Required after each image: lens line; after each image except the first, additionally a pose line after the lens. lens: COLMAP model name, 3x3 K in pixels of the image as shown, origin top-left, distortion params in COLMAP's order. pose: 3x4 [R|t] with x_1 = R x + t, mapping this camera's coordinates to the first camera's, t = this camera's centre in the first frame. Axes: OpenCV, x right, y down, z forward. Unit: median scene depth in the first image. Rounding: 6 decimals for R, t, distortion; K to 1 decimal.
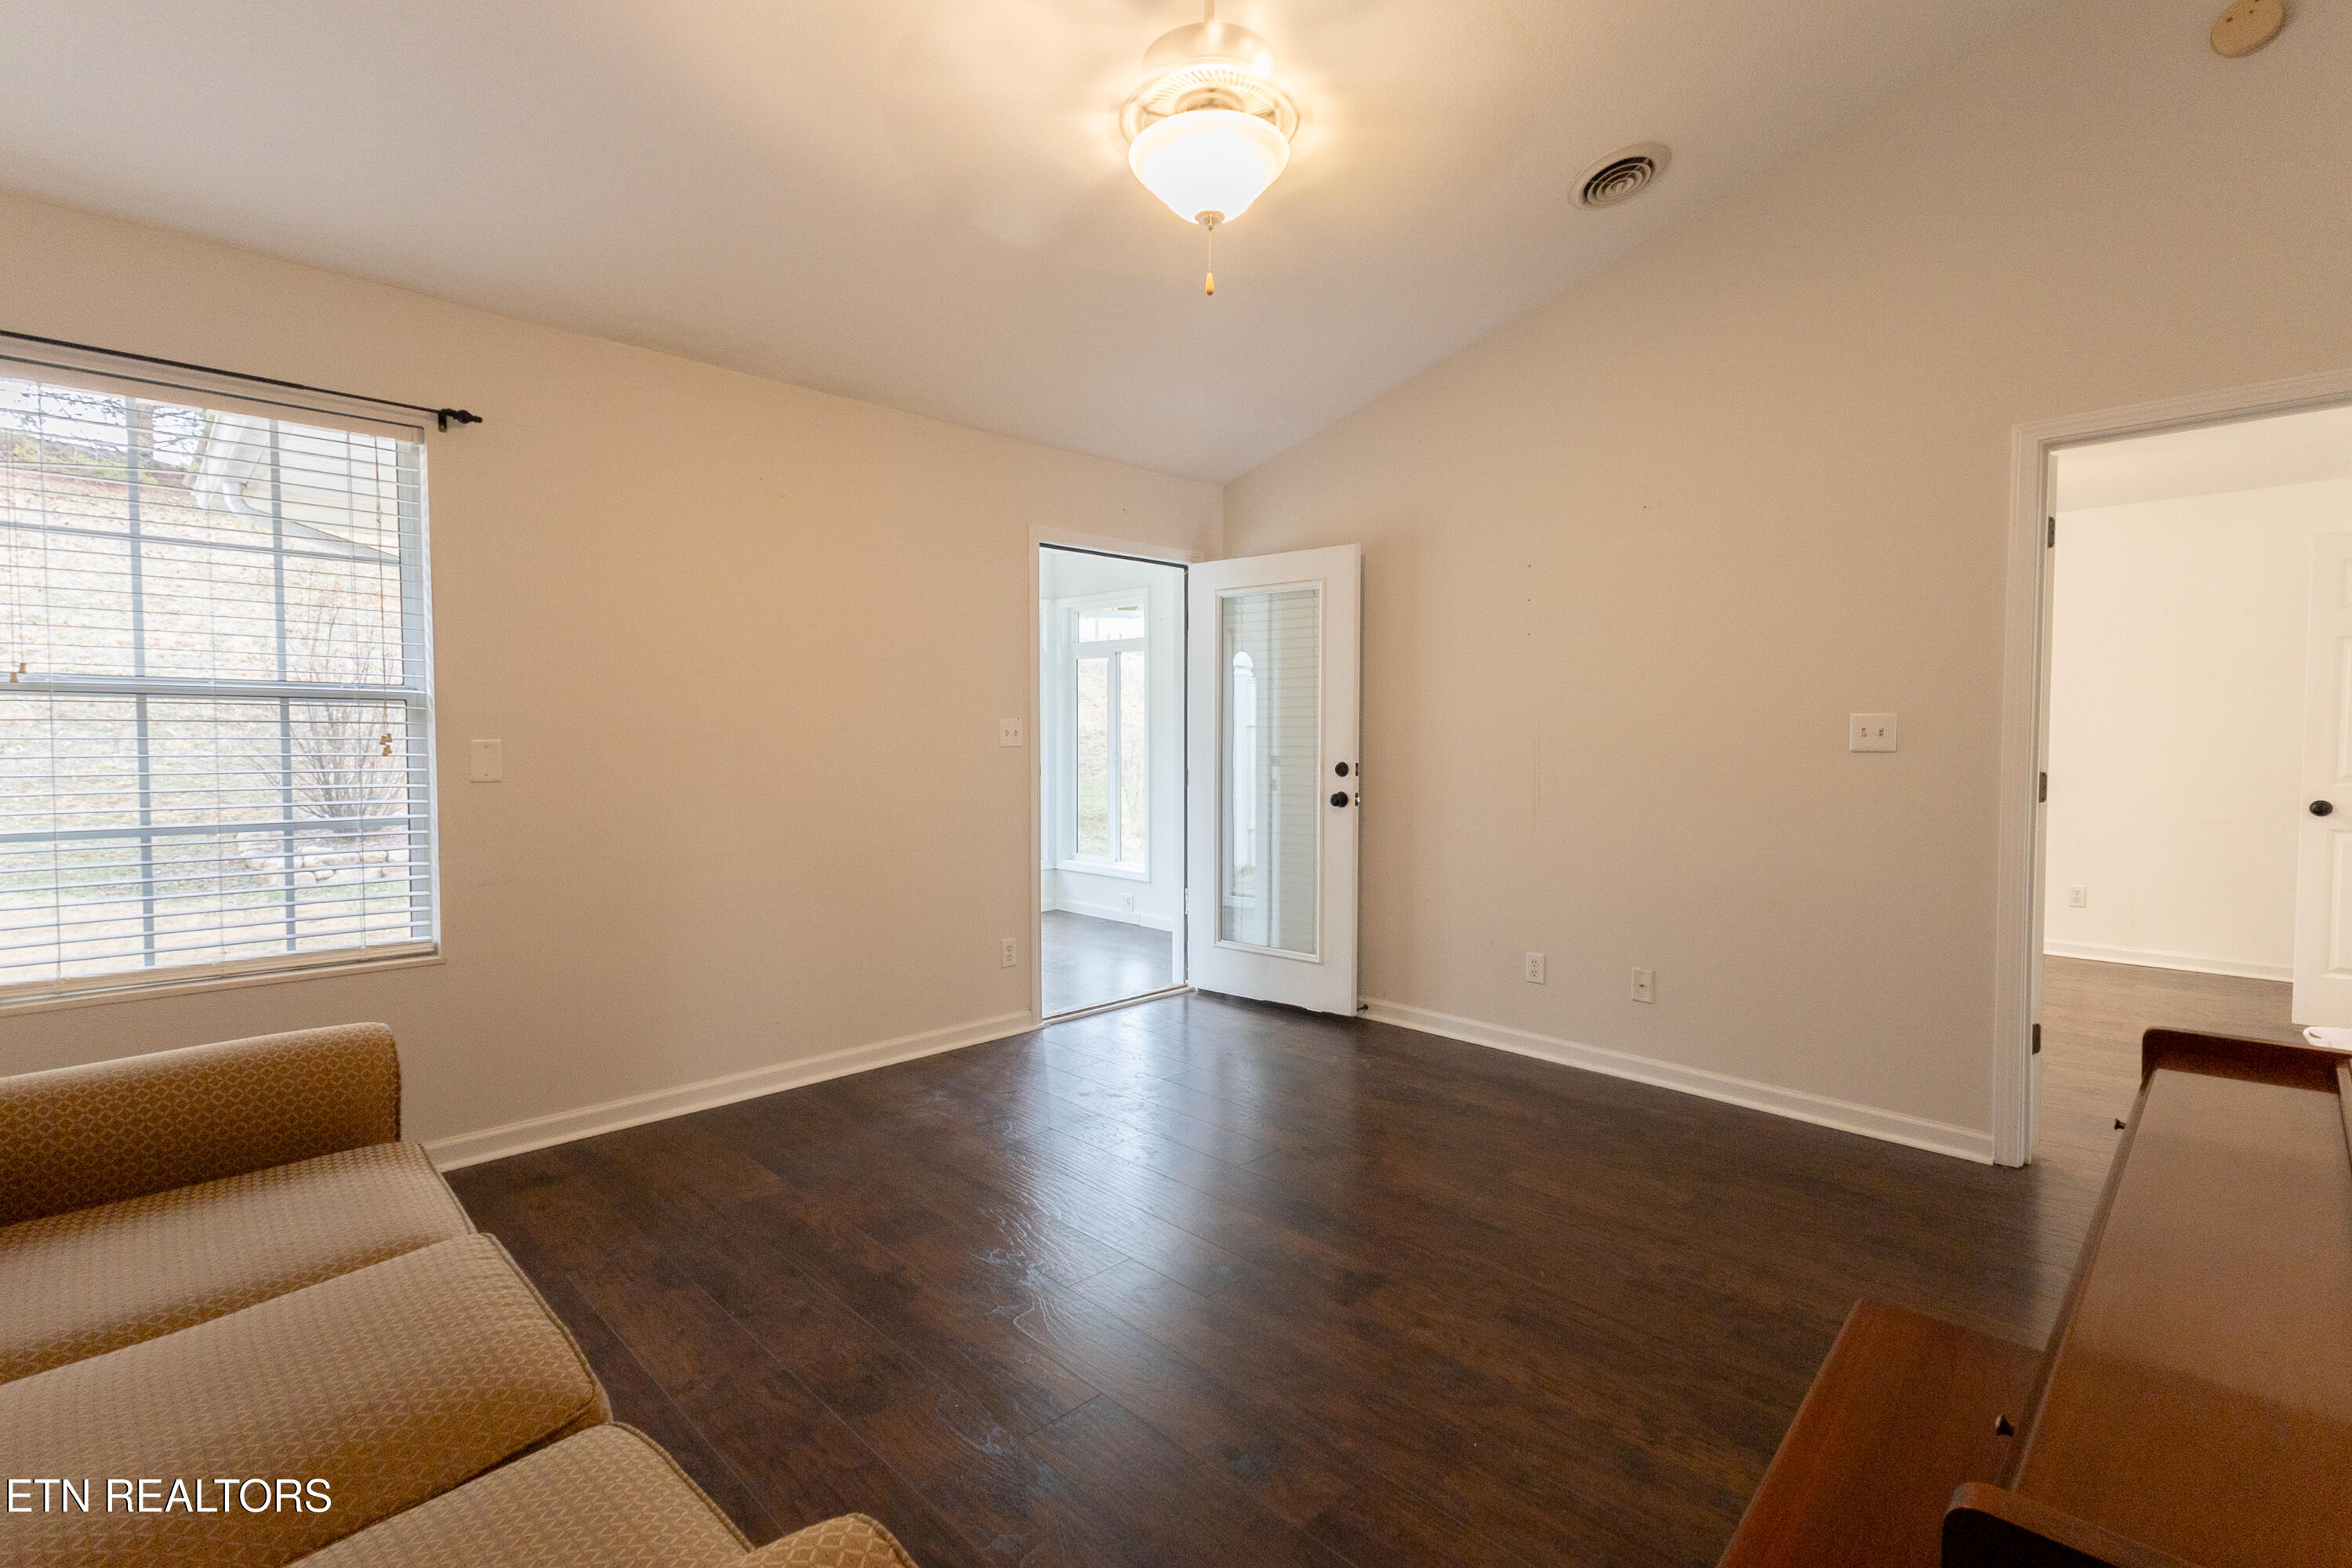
lens RADIAL K [[1074.0, 0, 1176.5], [0, 1074.0, 773.1], [0, 0, 1]] dist [0.000676, 0.000216]
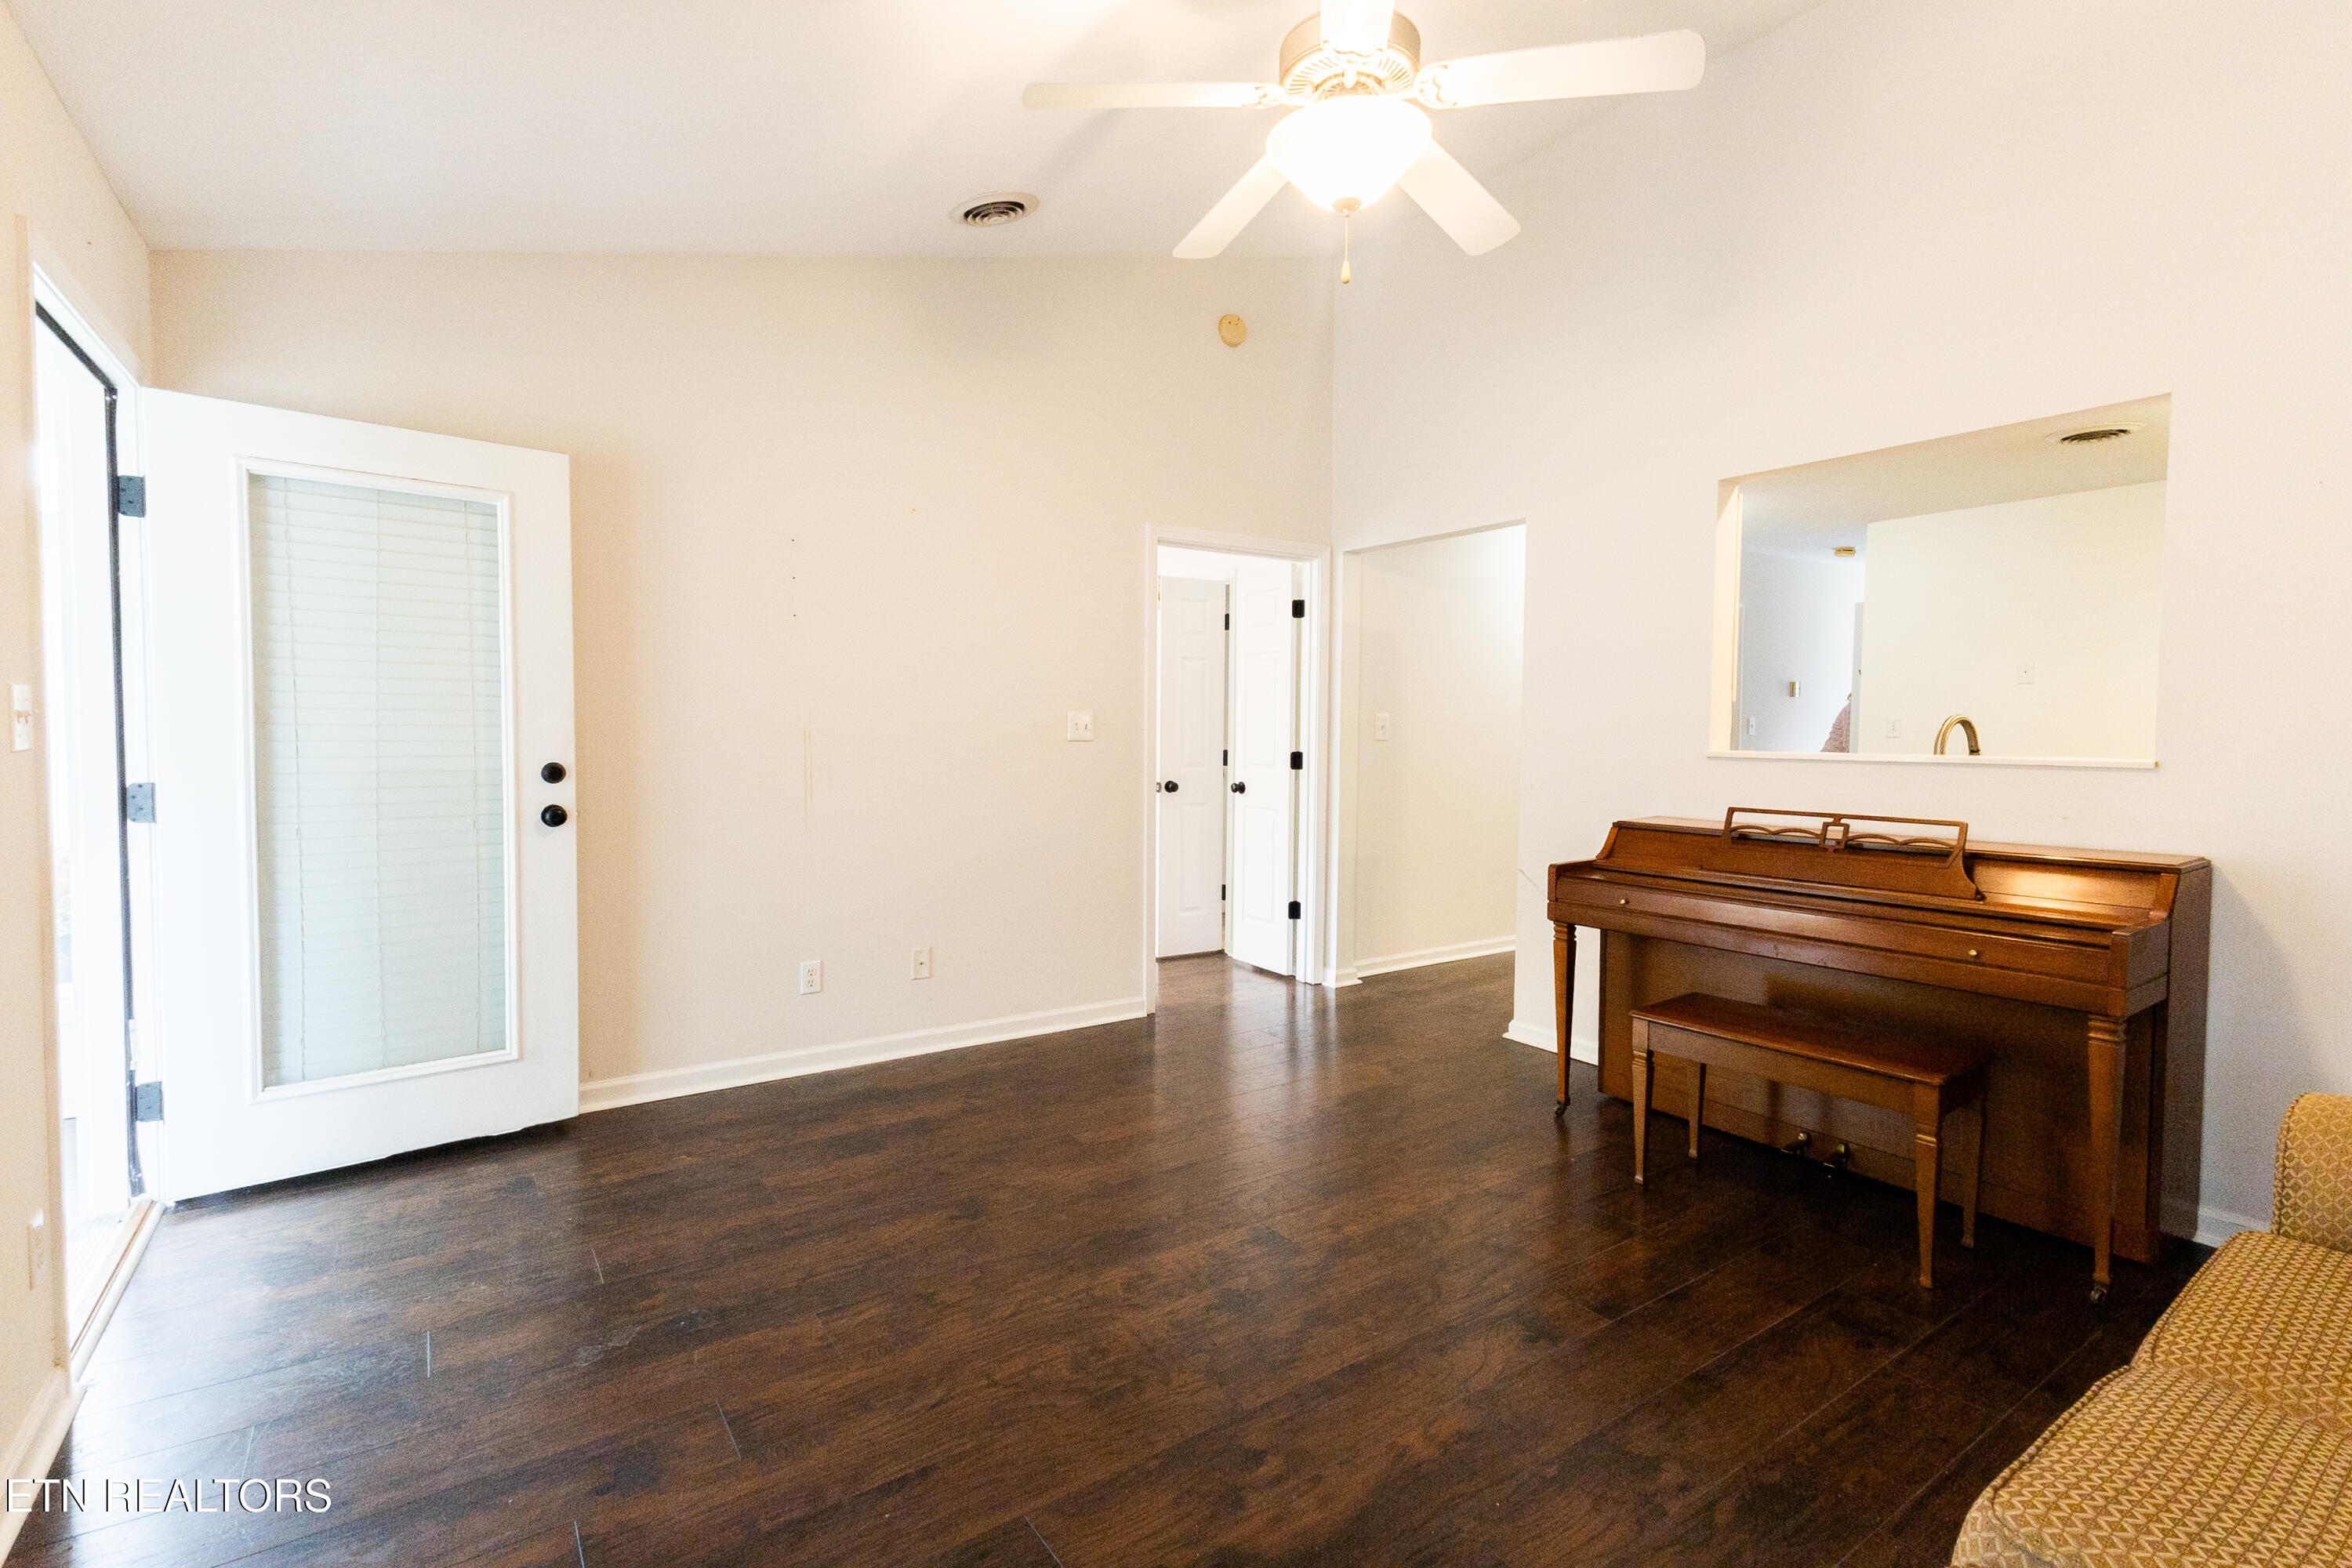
lens RADIAL K [[1074.0, 0, 1176.5], [0, 1074.0, 773.1], [0, 0, 1]] dist [0.000676, 0.000216]
pose [[0.155765, -0.039120, 0.987019, -0.577609], [0.025481, 0.999042, 0.035575, -0.021862], [-0.987465, 0.019609, 0.156613, 0.592293]]
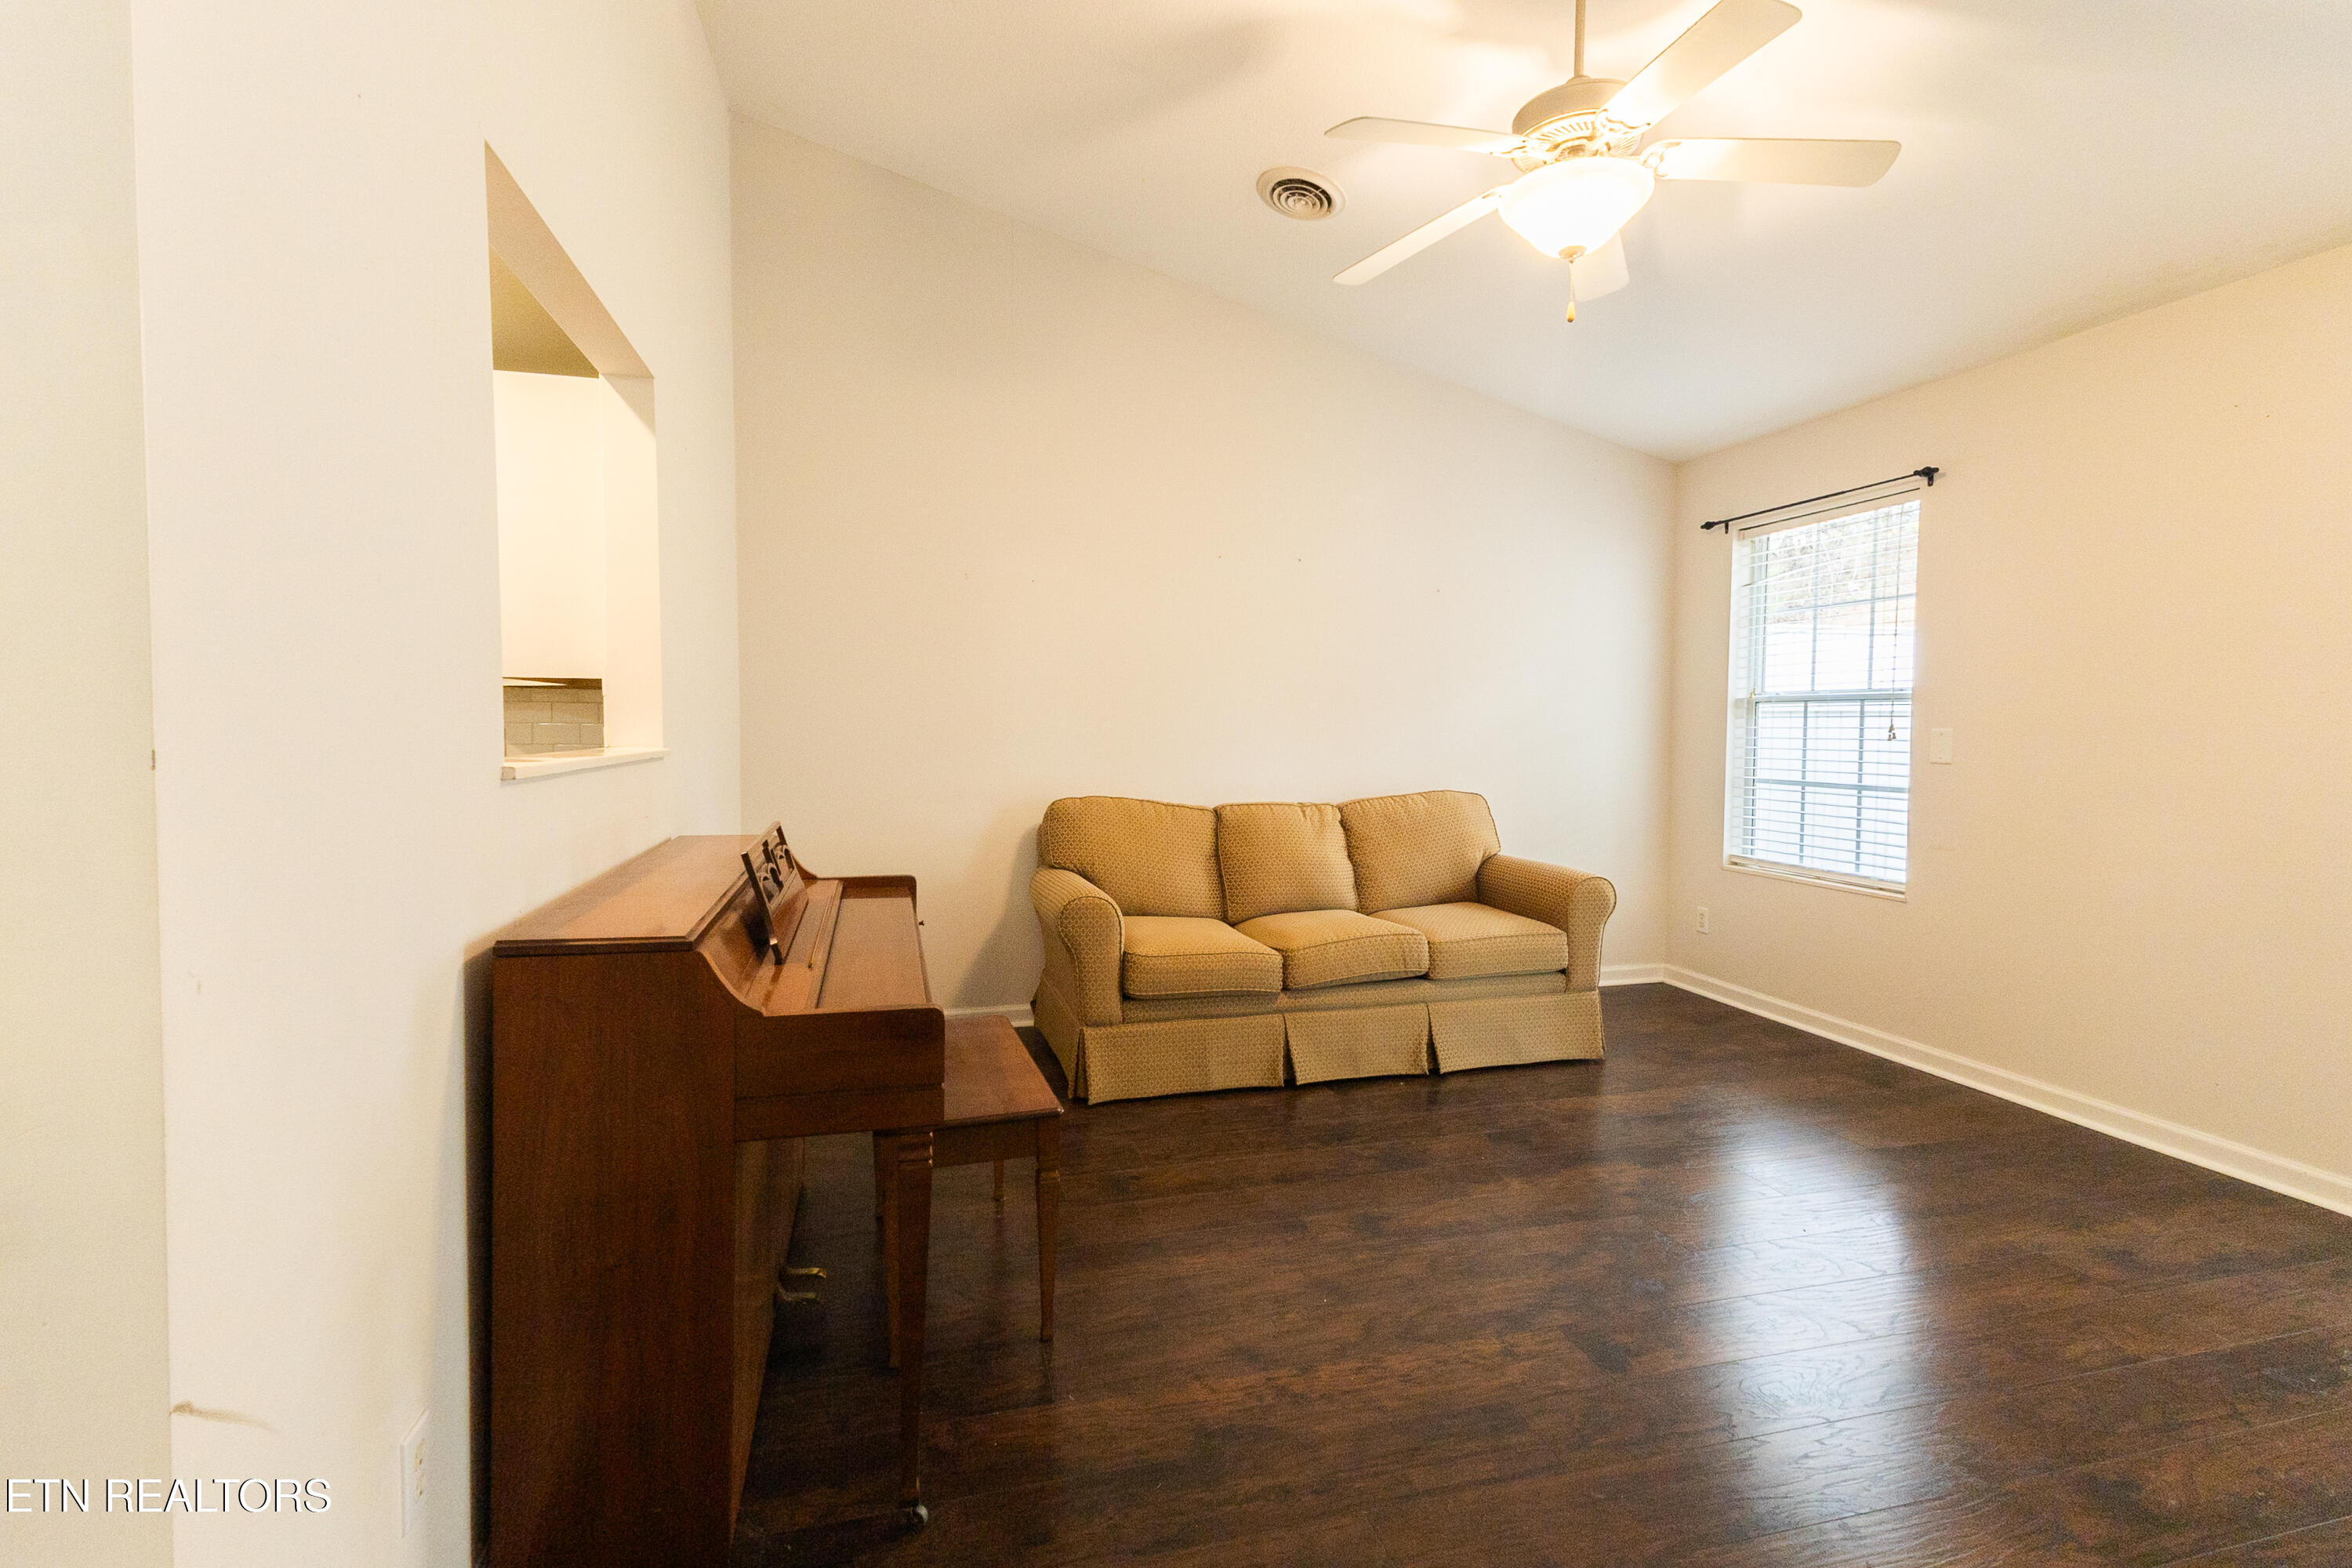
lens RADIAL K [[1039.2, 0, 1146.0], [0, 1039.2, 718.5], [0, 0, 1]] dist [0.000733, 0.000212]
pose [[-0.512380, -0.000899, -0.858758, 0.715473], [-0.023971, 0.999625, 0.013255, -0.031813], [0.858424, 0.027377, -0.512209, 0.714282]]
